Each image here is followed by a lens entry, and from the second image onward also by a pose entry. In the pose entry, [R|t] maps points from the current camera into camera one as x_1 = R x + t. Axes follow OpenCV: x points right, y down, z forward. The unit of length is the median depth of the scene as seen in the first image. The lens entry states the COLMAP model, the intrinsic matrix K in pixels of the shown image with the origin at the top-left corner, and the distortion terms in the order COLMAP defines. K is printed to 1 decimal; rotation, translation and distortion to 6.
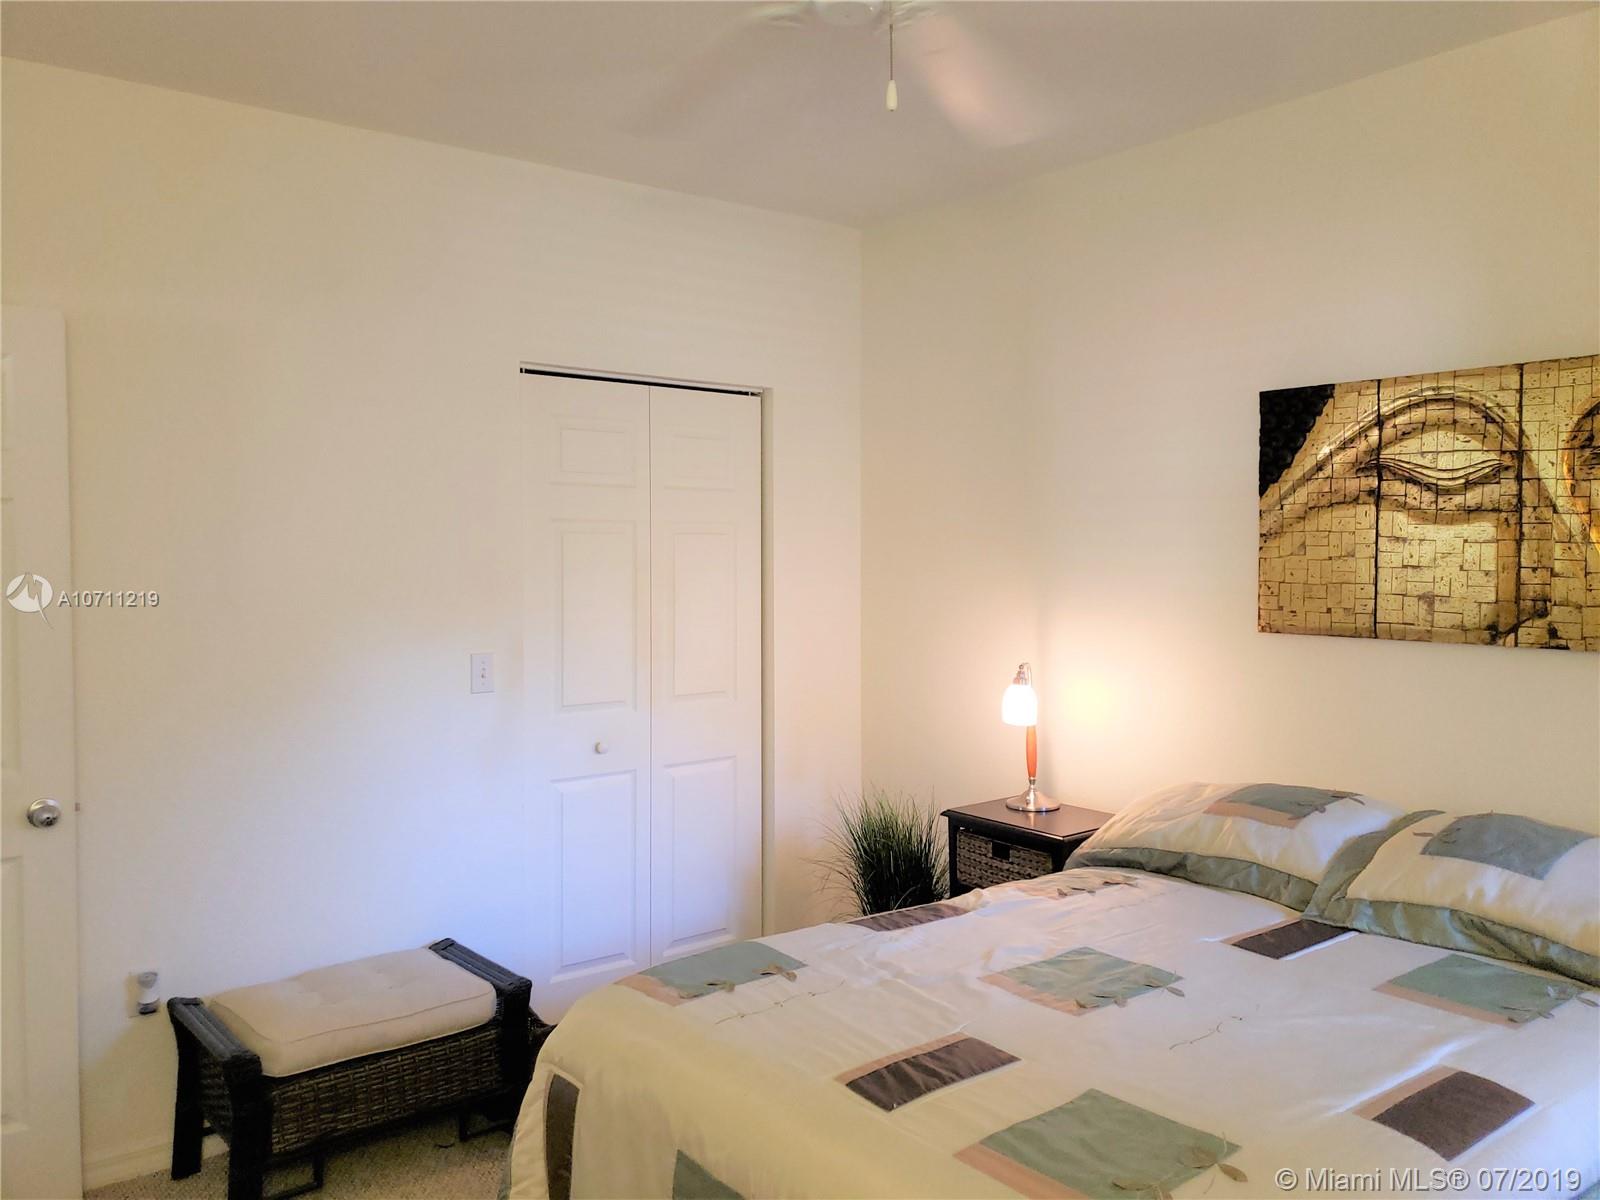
lens RADIAL K [[1238.5, 0, 755.3], [0, 1238.5, 595.9], [0, 0, 1]] dist [0.004206, 0.002230]
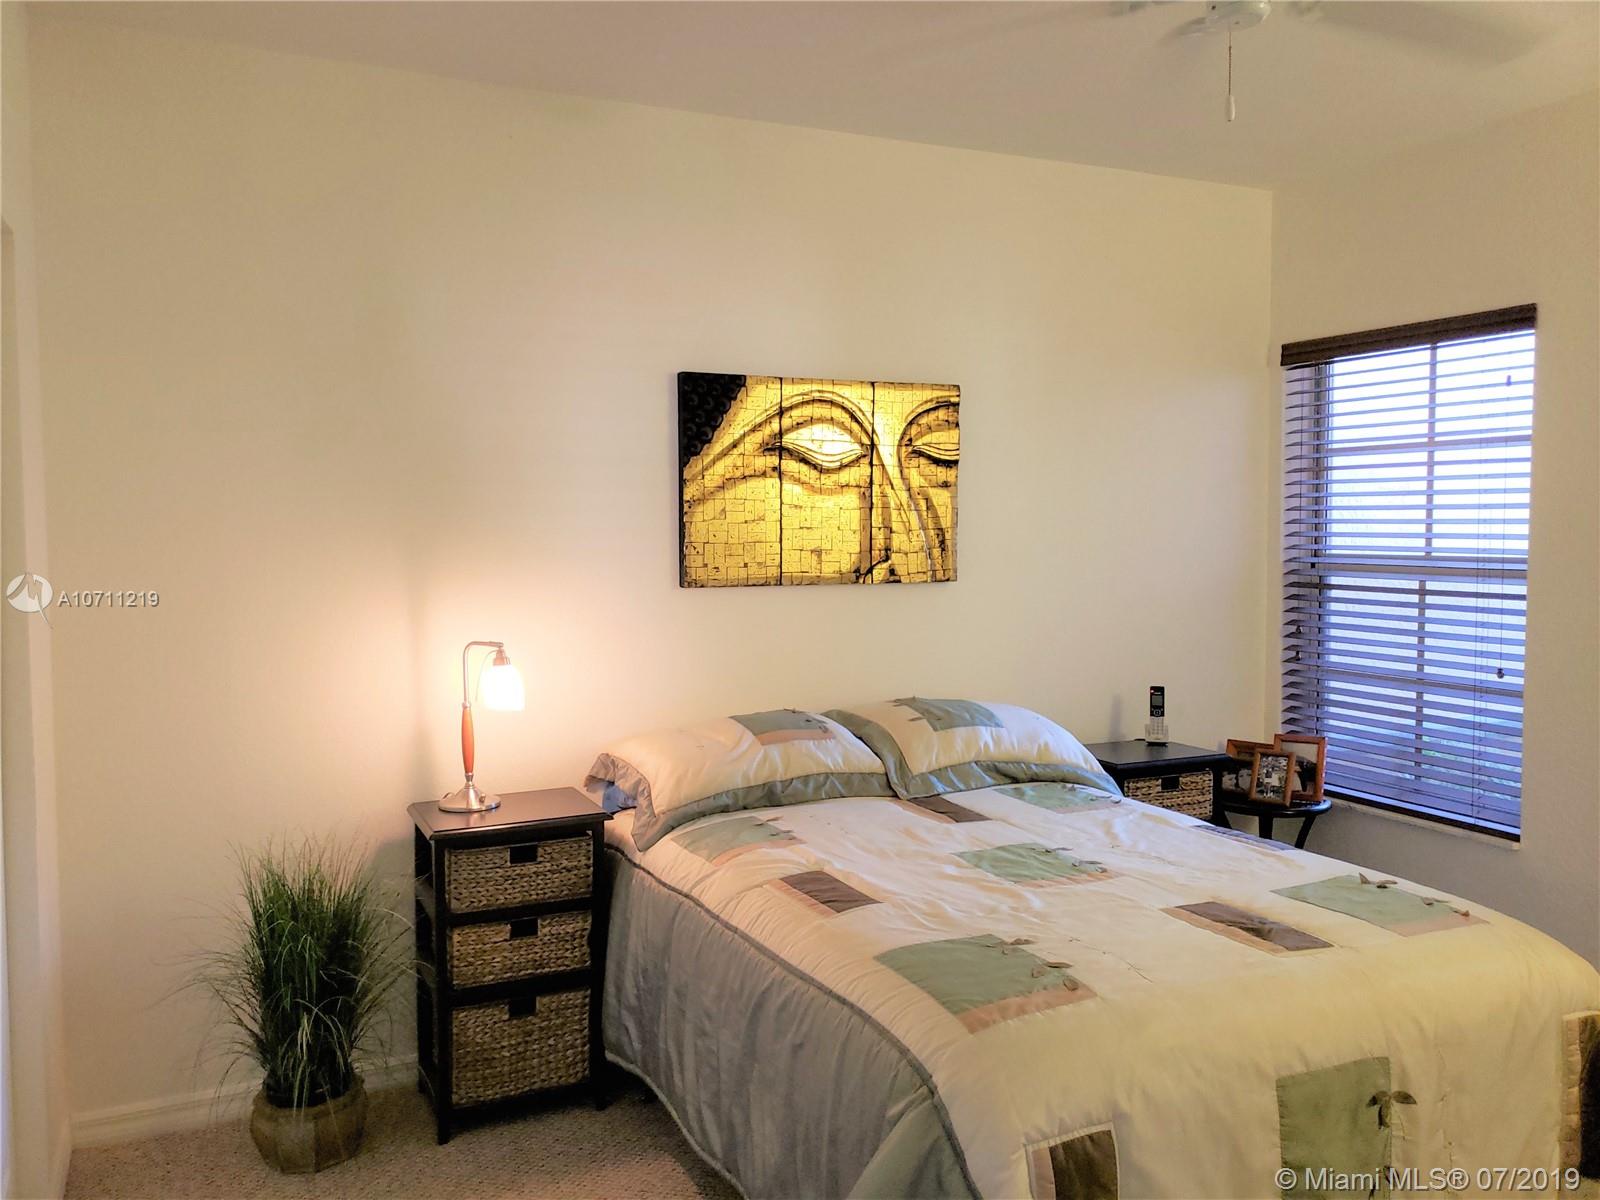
lens RADIAL K [[1285.2, 0, 761.8], [0, 1285.2, 592.3], [0, 0, 1]] dist [0.152888, -0.287271]
pose [[0.213806, -0.055507, 0.975298, -0.805493], [0.037162, 0.998124, 0.048659, -0.023904], [-0.976169, 0.025841, 0.215468, 0.768522]]
